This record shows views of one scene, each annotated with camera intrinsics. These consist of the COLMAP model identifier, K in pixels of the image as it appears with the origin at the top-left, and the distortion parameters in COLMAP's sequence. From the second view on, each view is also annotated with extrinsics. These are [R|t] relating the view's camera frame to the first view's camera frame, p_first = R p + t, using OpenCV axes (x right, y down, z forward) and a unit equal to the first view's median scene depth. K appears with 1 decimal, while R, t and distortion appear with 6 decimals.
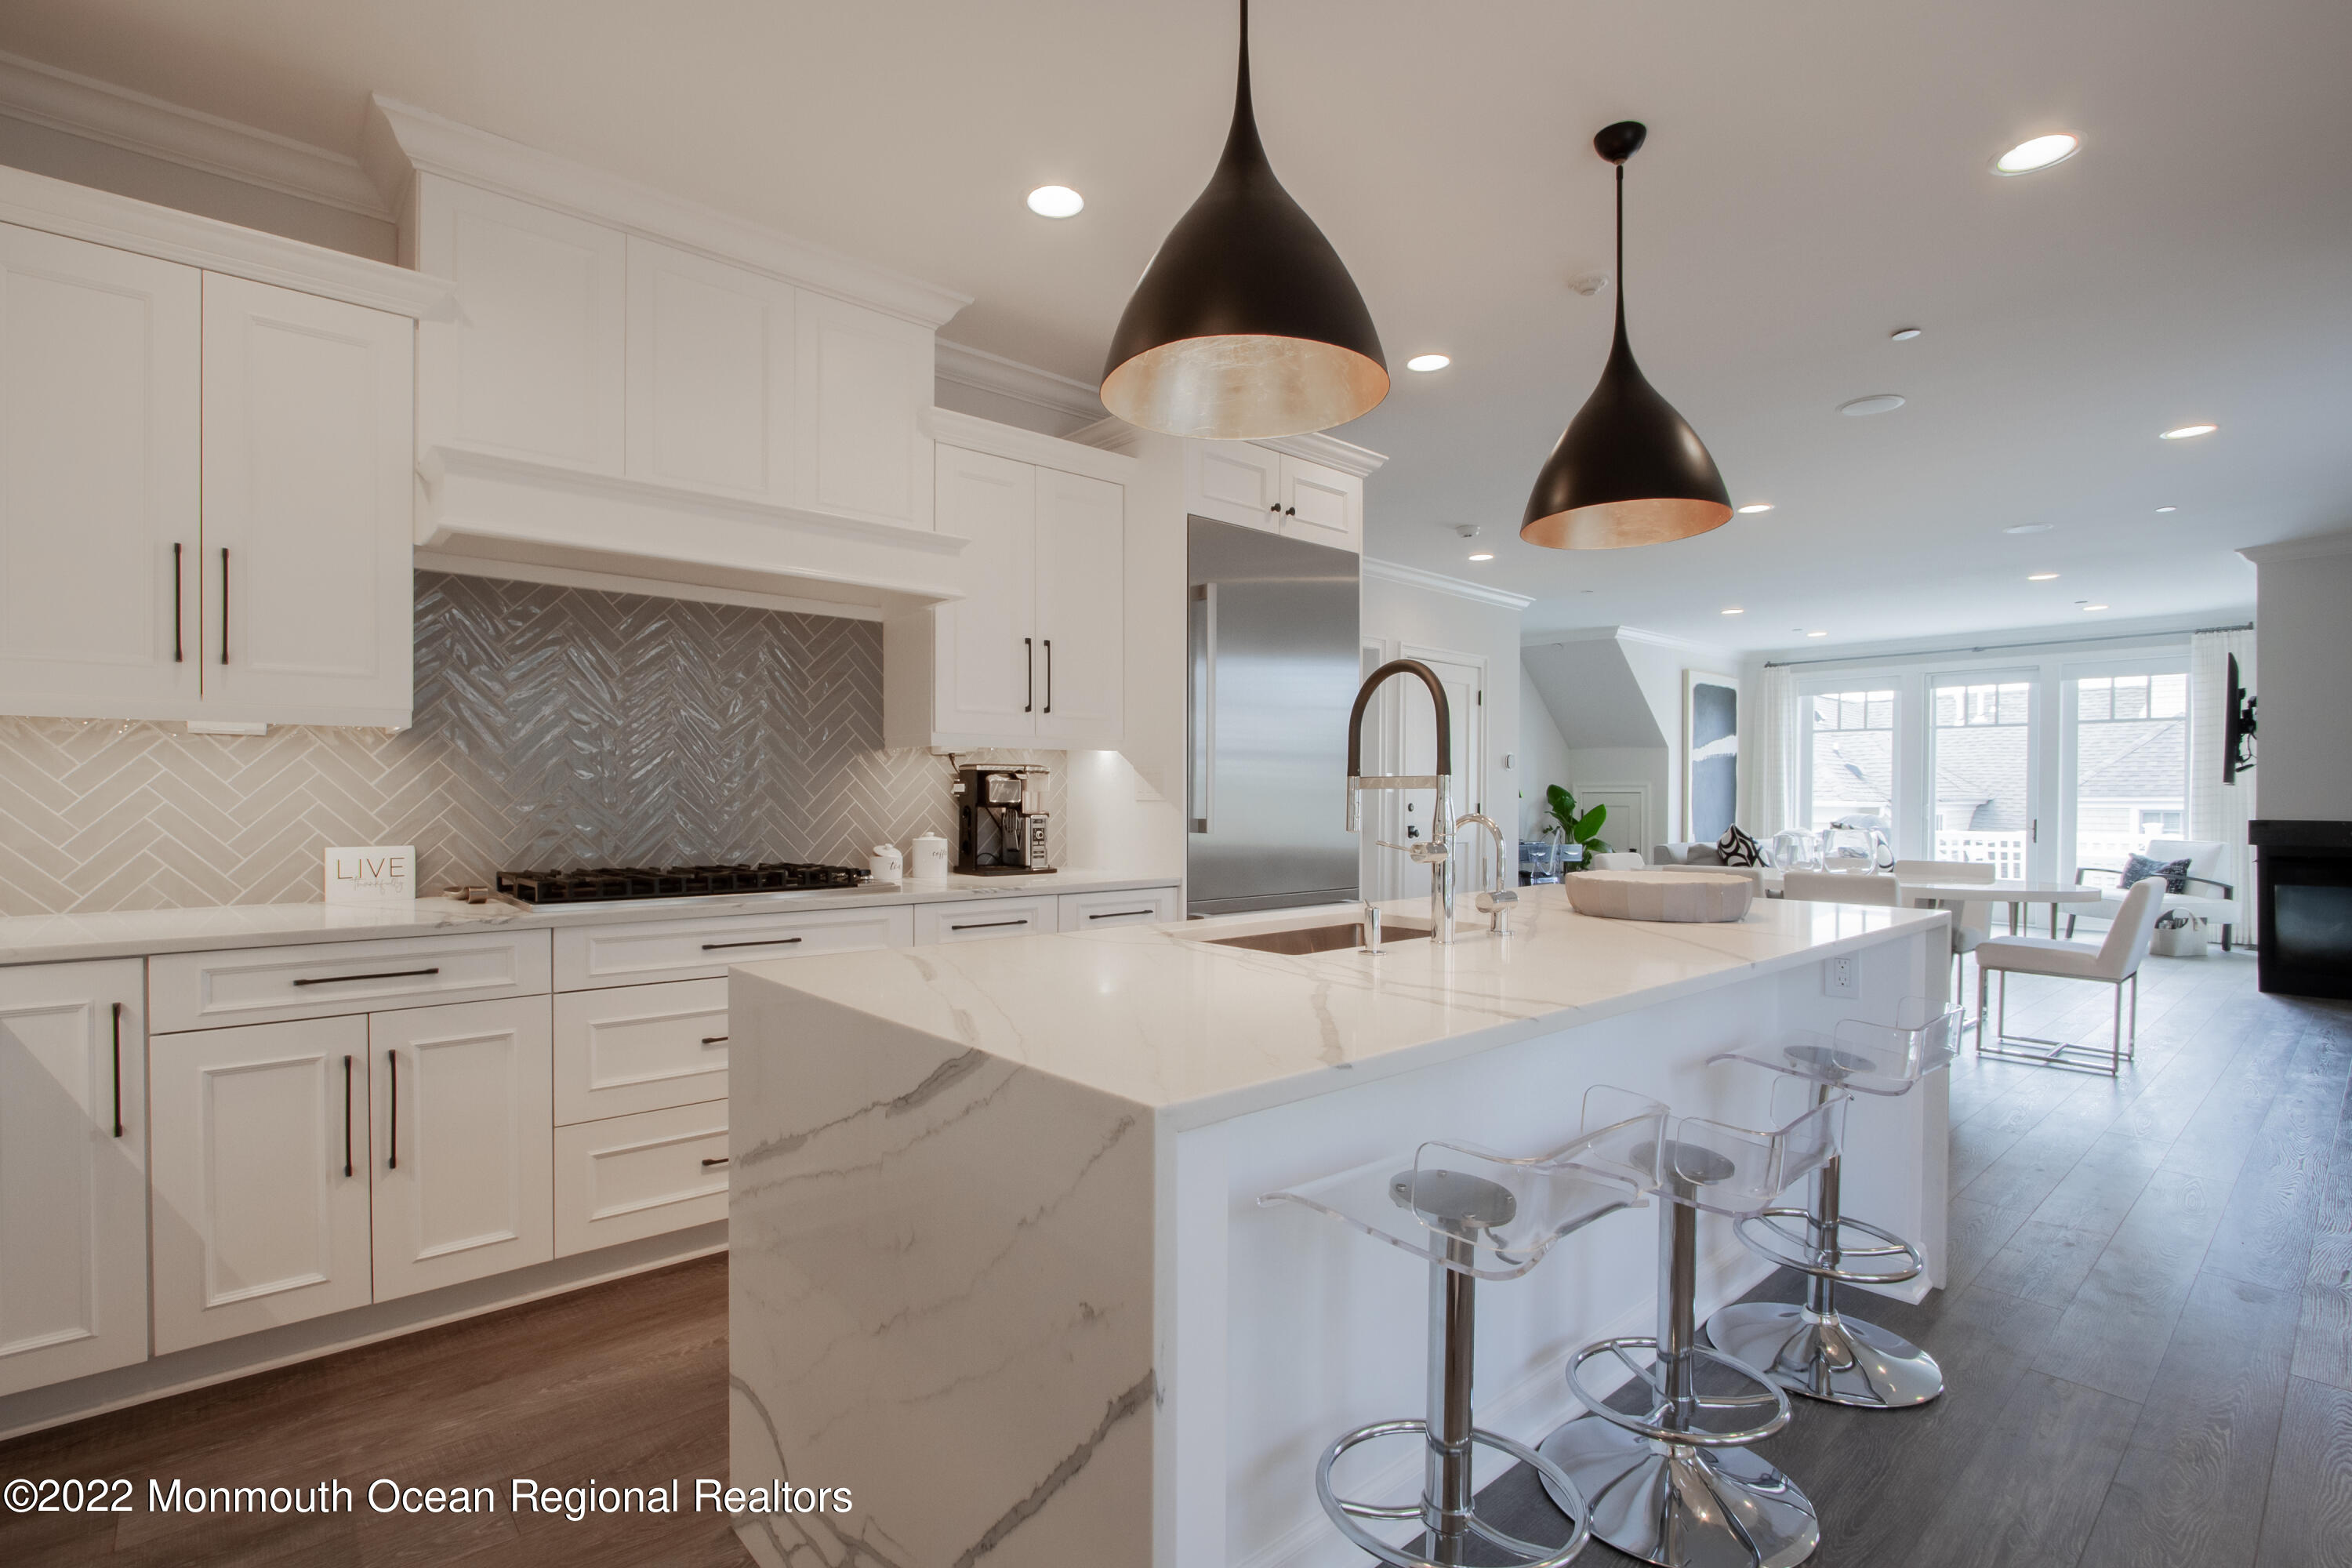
lens RADIAL K [[1084.0, 0, 1156.0], [0, 1084.0, 803.4], [0, 0, 1]] dist [-0.000941, 0.000138]
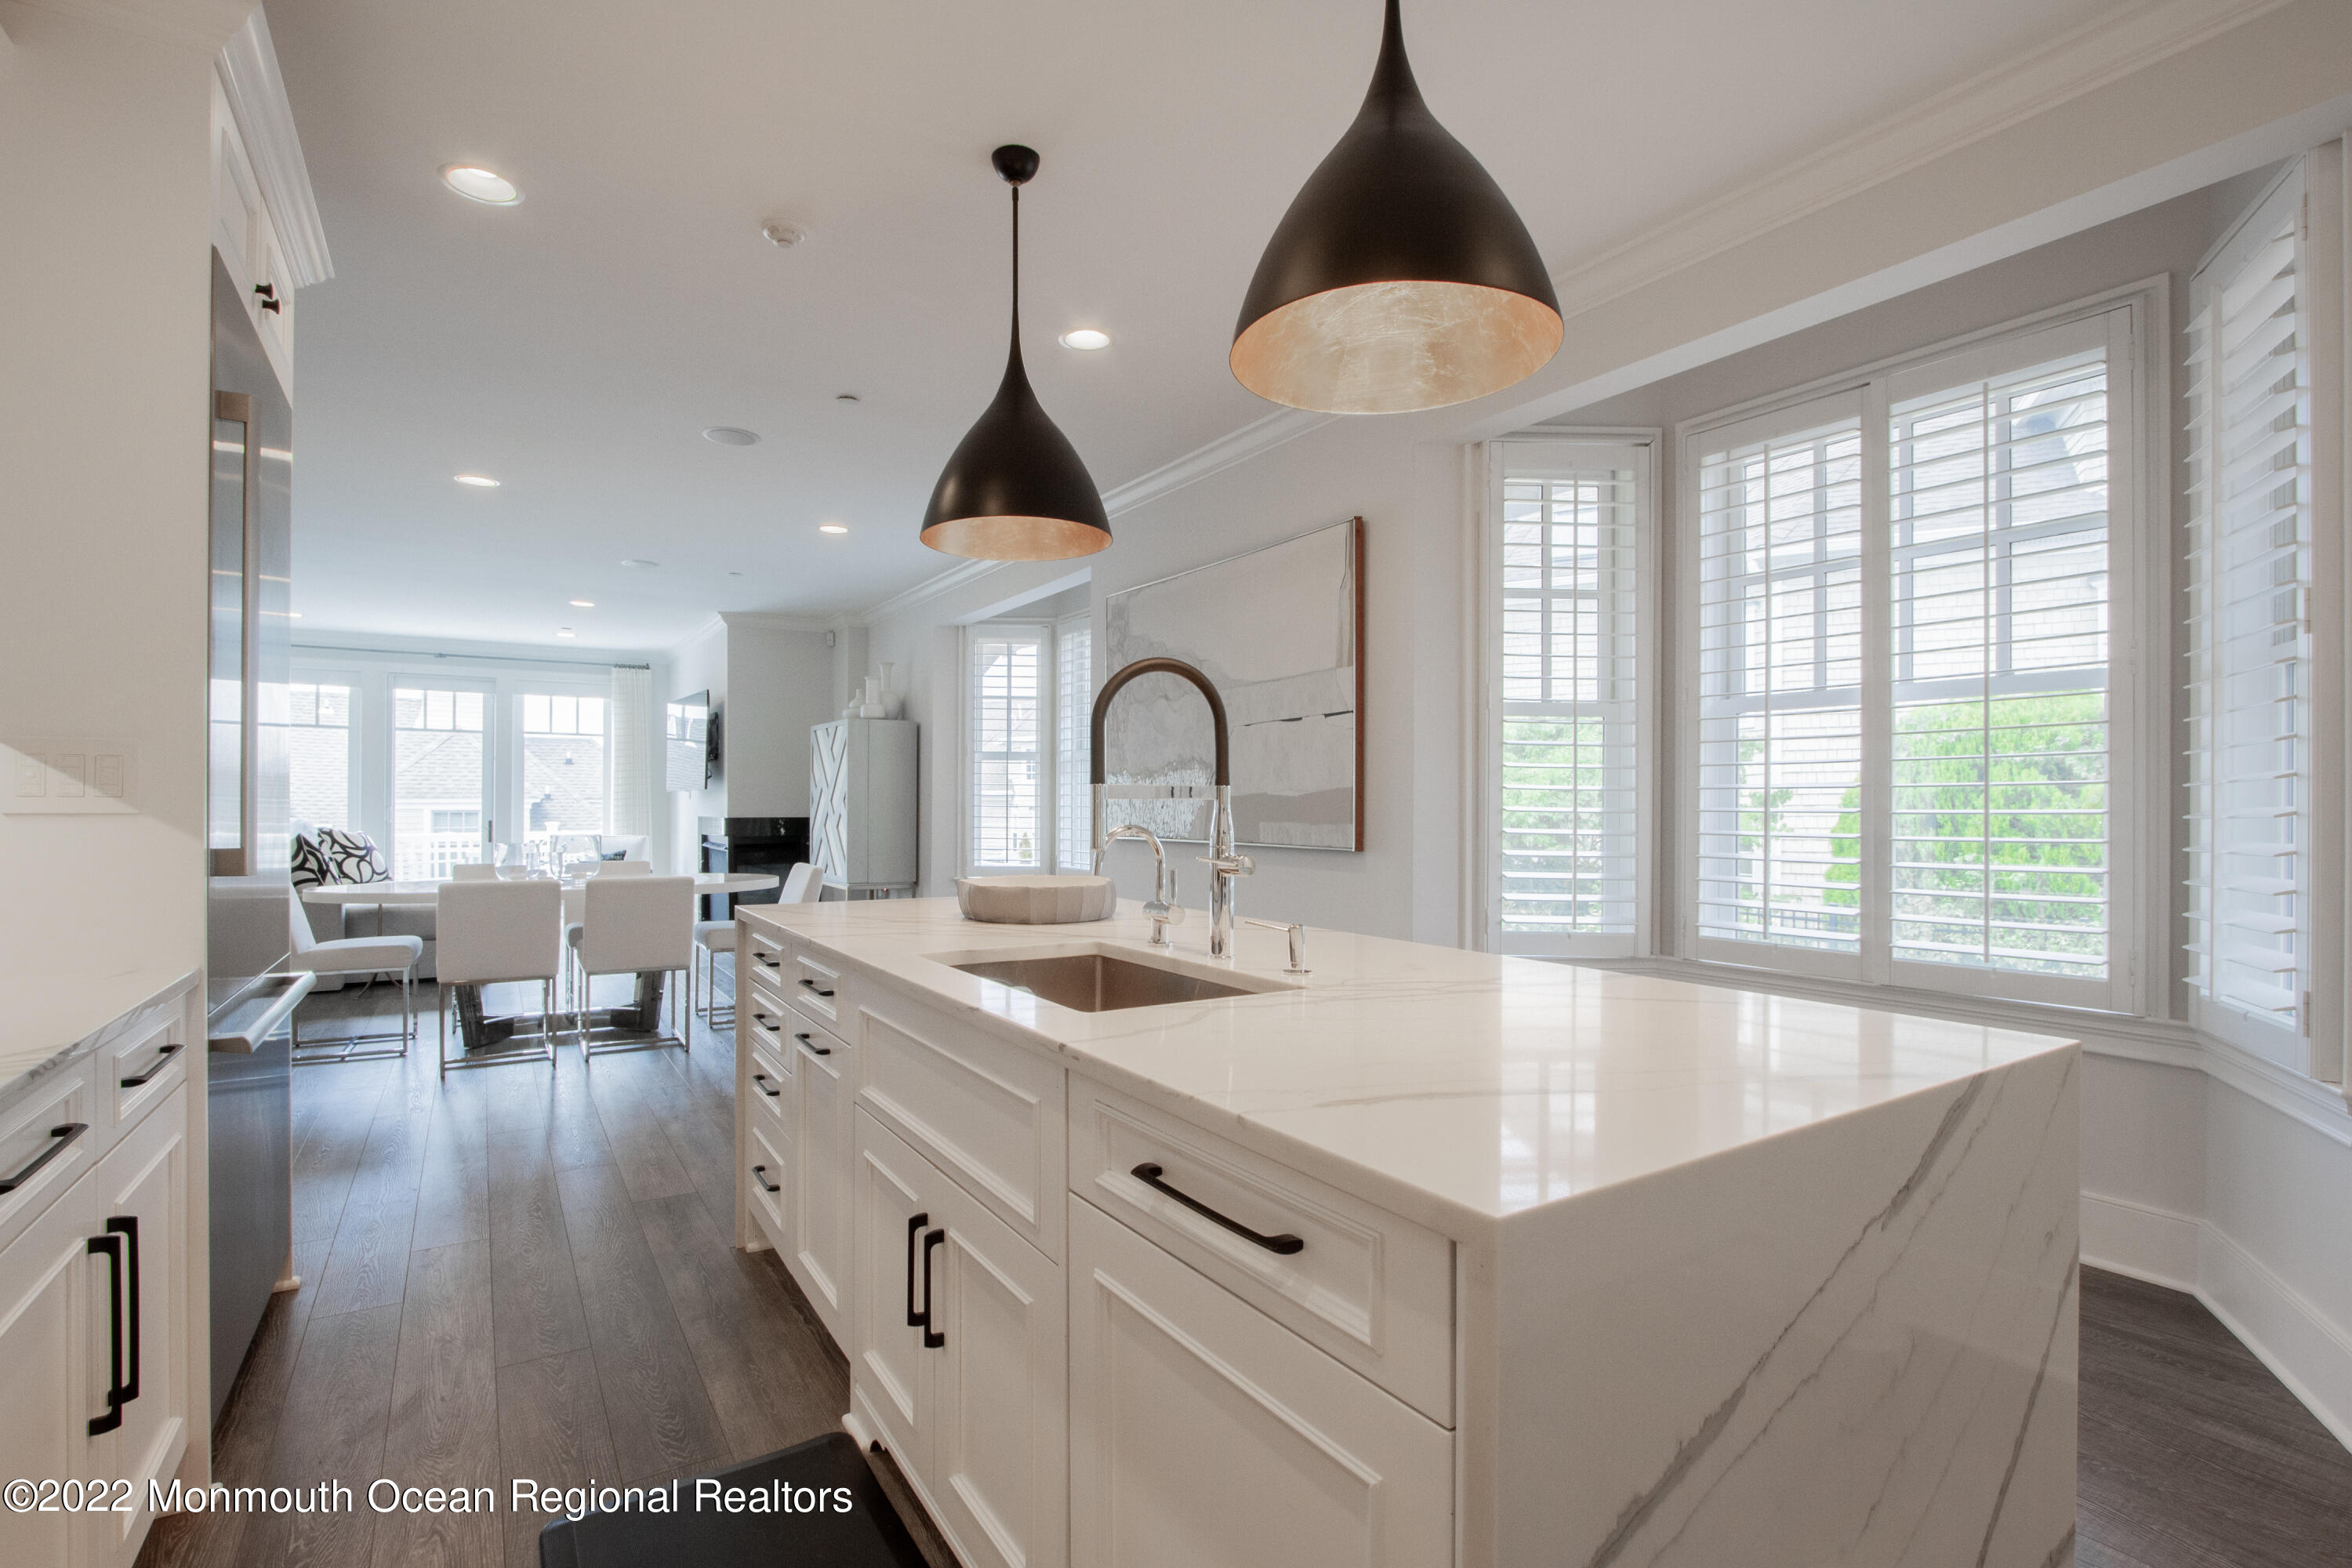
lens RADIAL K [[1084.0, 0, 1156.0], [0, 1084.0, 803.4], [0, 0, 1]] dist [-0.000941, 0.000138]
pose [[0.161302, -0.003808, 0.986898, -0.412515], [0.004341, 0.999986, 0.003149, -0.007301], [-0.986895, 0.003776, 0.161317, 0.510820]]
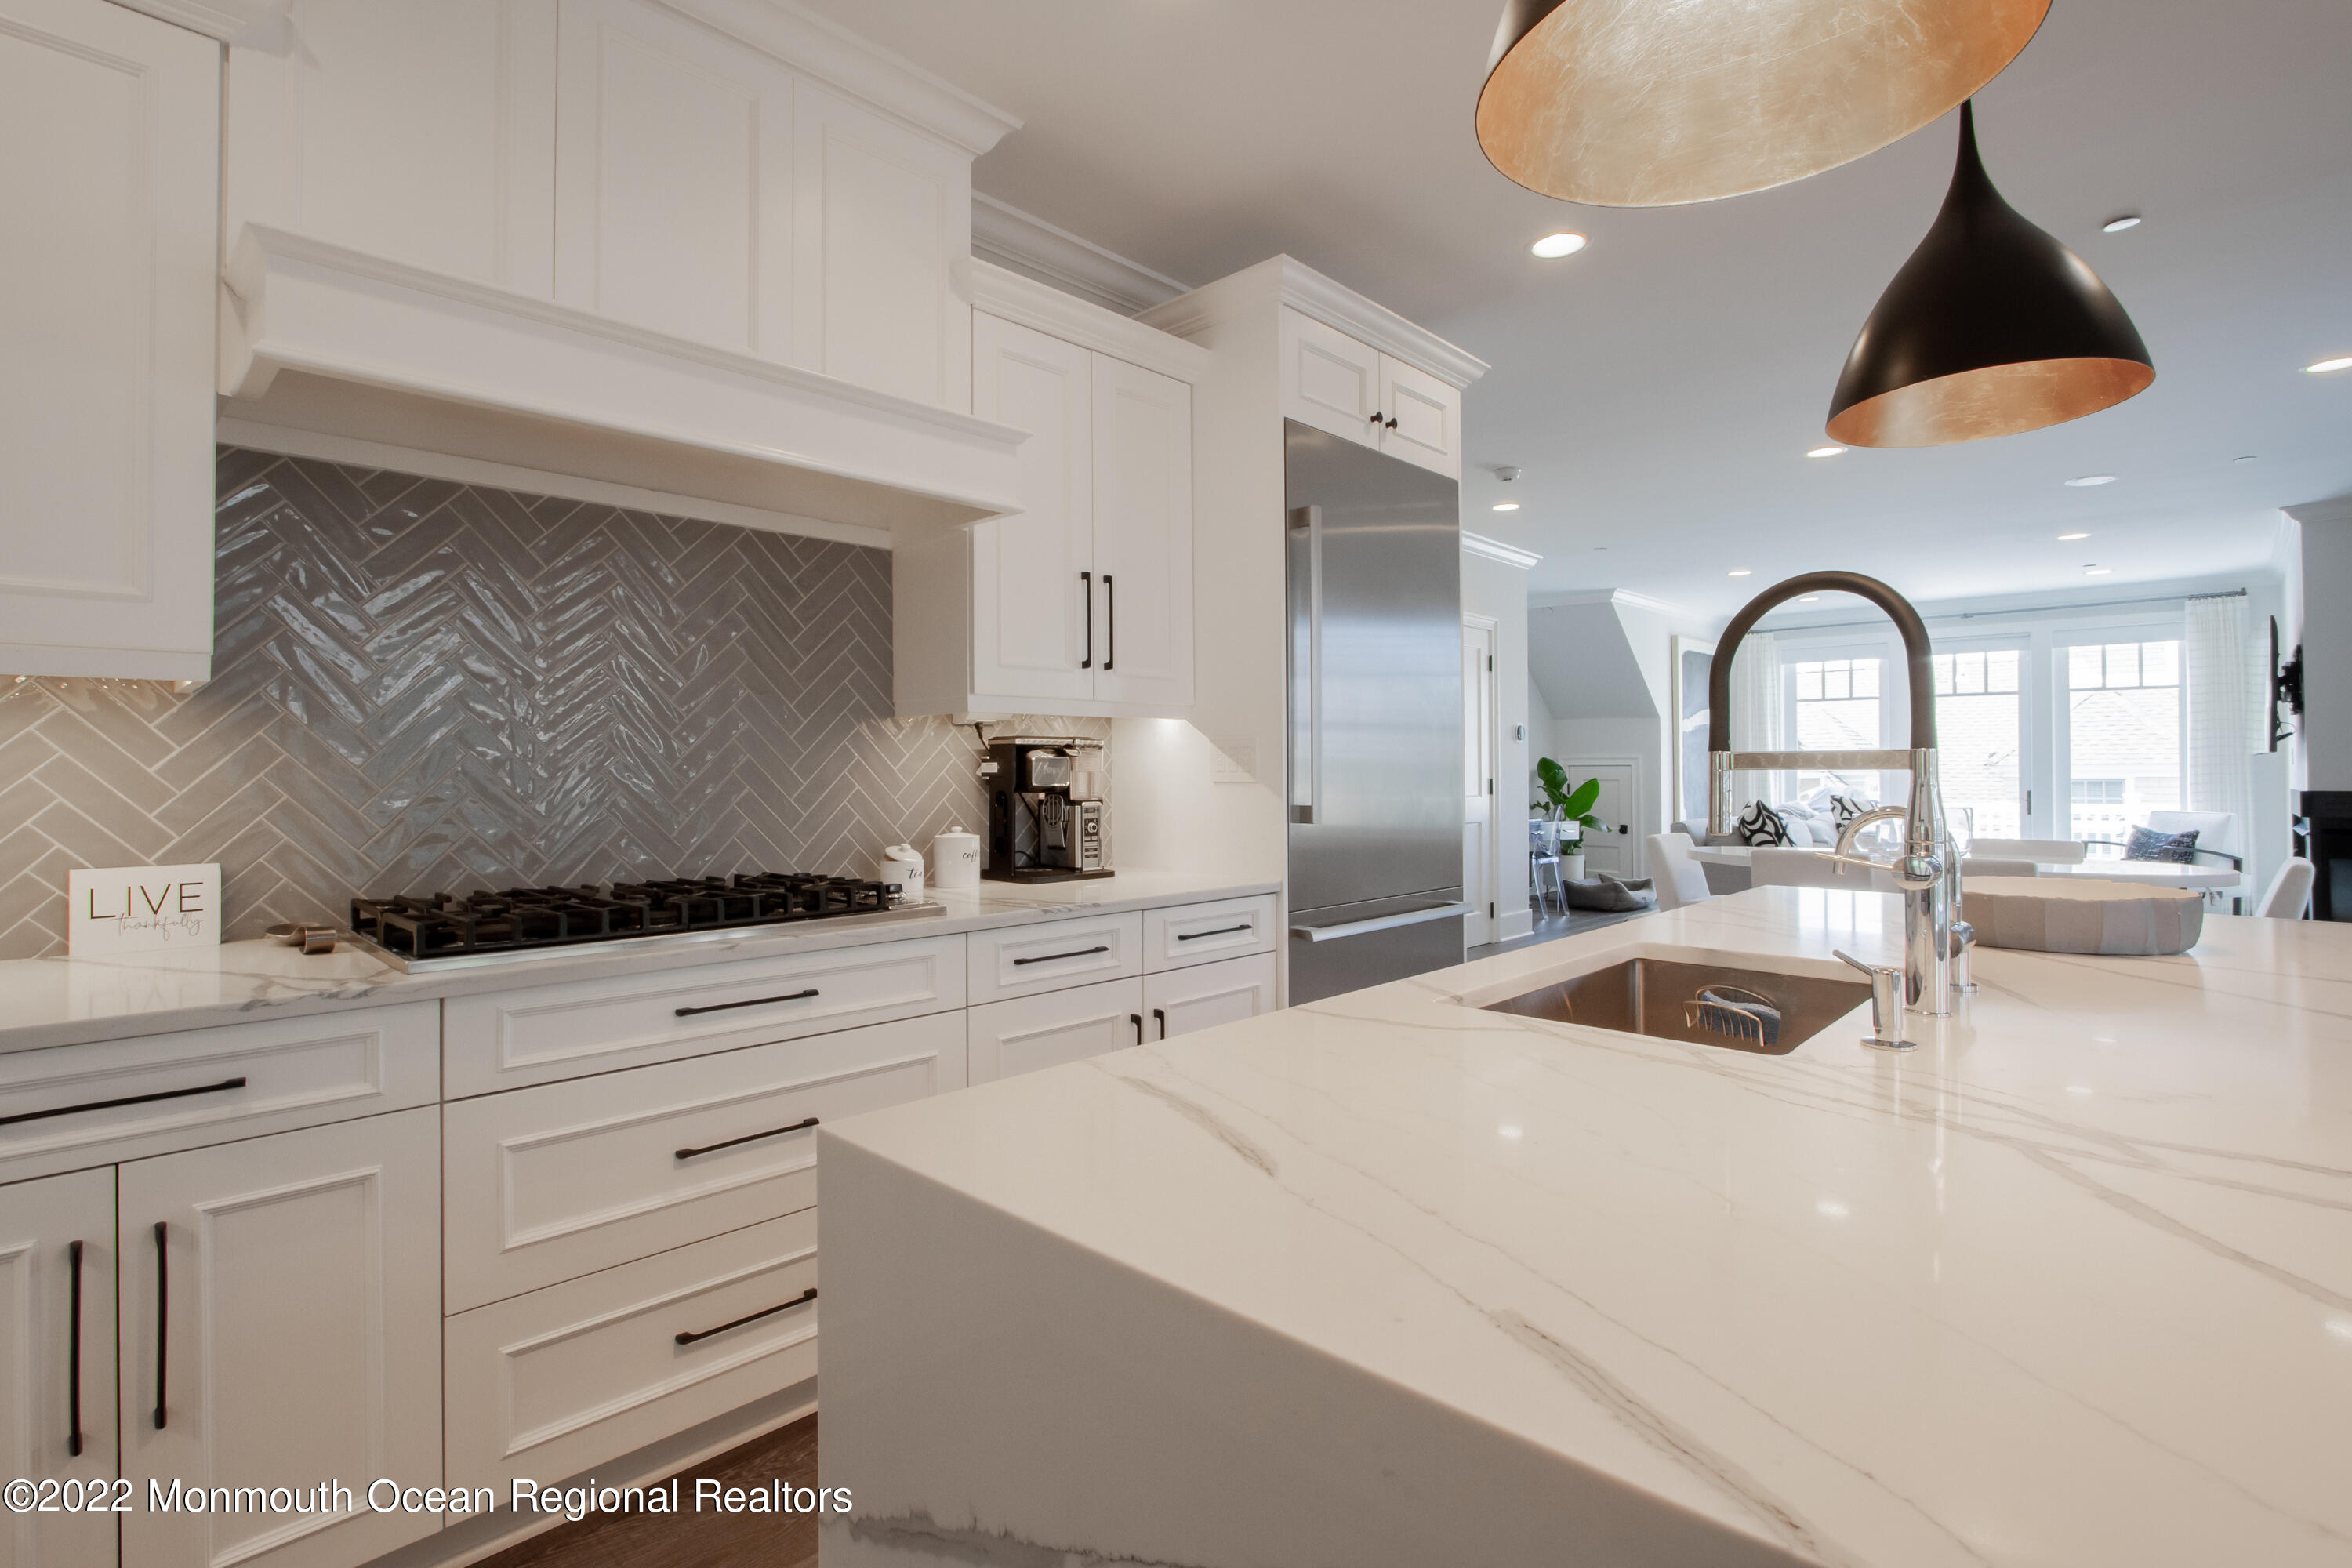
lens RADIAL K [[1107.4, 0, 1158.7], [0, 1107.4, 756.7], [0, 0, 1]] dist [-0.003364, -0.000227]
pose [[0.996816, -0.005481, 0.079551, -0.129361], [0.007002, 0.999798, -0.018851, -0.006824], [-0.079431, 0.019348, 0.996653, 0.217809]]
